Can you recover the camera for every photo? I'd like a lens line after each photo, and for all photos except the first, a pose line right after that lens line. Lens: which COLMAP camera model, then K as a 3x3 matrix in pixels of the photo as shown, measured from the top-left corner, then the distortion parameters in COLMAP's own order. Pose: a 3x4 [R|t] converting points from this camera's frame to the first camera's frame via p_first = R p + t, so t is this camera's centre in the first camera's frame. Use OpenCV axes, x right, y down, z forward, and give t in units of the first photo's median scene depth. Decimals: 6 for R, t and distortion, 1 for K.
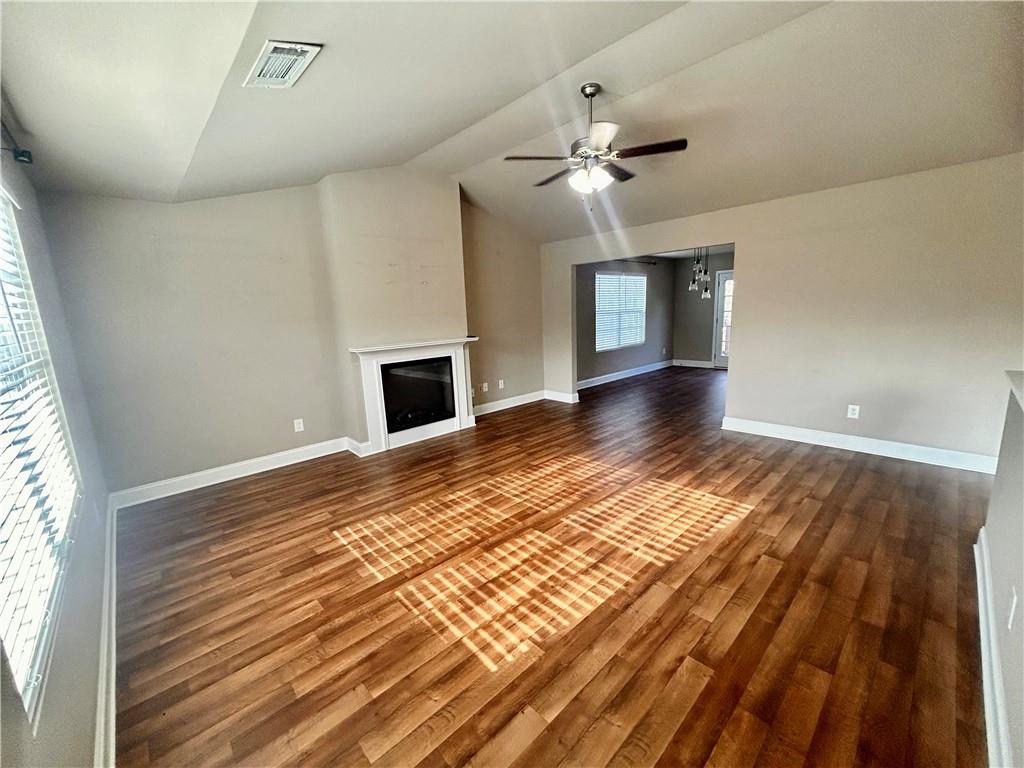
lens RADIAL K [[406.7, 0, 506.4], [0, 406.7, 391.6], [0, 0, 1]] dist [0.001719, 0.000205]
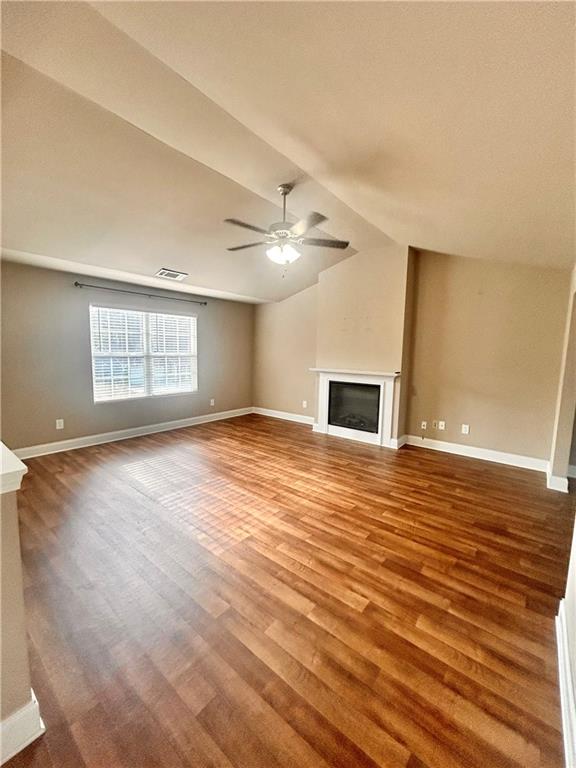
lens RADIAL K [[305.0, 0, 288.9], [0, 305.0, 388.3], [0, 0, 1]] dist [0.001719, 0.000205]
pose [[0.152055, 0.168565, -0.973892, 0.996817], [-0.220317, 0.966338, 0.132859, -0.188600], [0.963504, 0.194363, 0.184074, 0.738609]]
